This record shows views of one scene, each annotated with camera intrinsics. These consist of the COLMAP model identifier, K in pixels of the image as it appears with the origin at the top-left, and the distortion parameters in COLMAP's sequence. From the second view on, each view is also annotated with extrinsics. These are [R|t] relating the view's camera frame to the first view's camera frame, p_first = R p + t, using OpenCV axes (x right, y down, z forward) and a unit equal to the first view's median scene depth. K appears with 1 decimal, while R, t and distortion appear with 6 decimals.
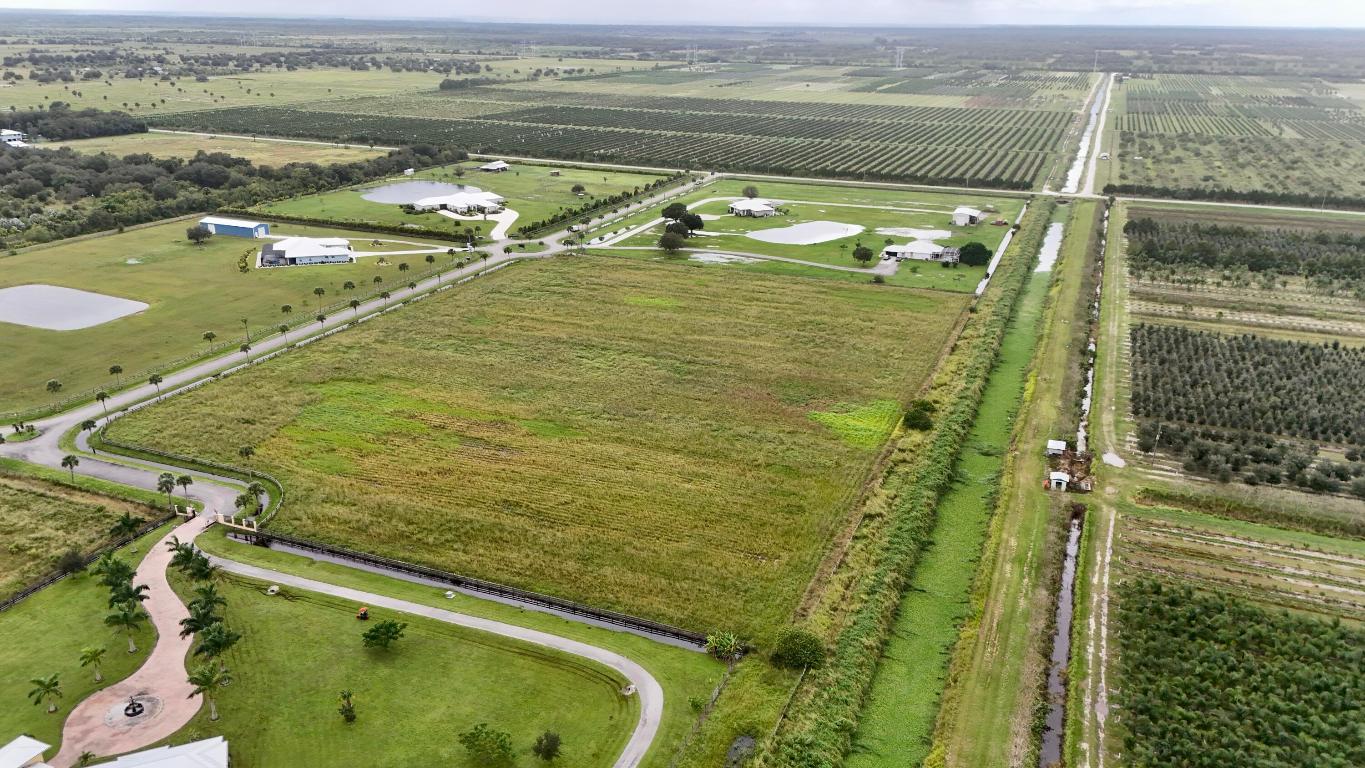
lens RADIAL K [[999.7, 0, 682.5], [0, 999.7, 384.0], [0, 0, 1]] dist [0.073137, -0.071318]
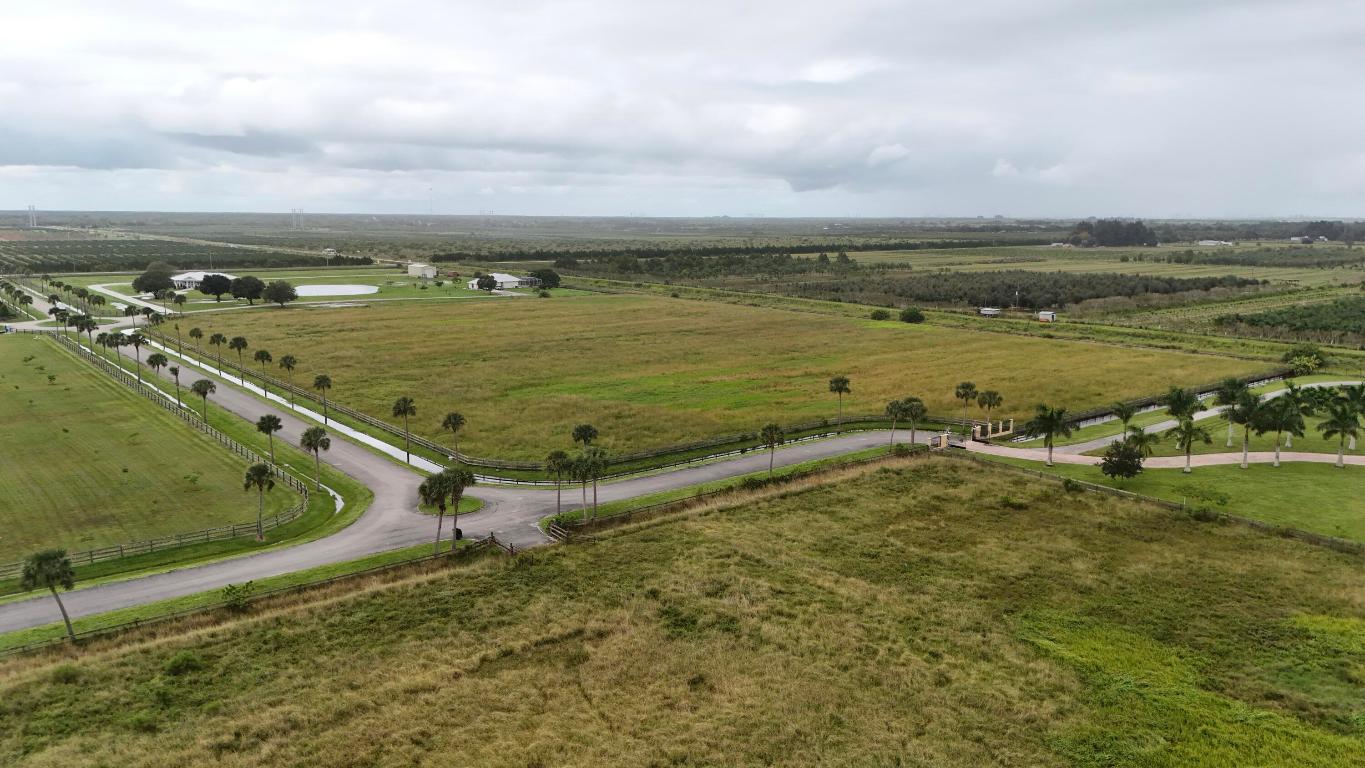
lens RADIAL K [[999.7, 0, 682.5], [0, 999.7, 384.0], [0, 0, 1]] dist [0.073137, -0.071318]
pose [[0.486588, -0.152204, 0.860271, -0.903092], [0.295912, 0.955214, 0.001627, 0.027085], [-0.821991, 0.253773, 0.509834, 0.612473]]
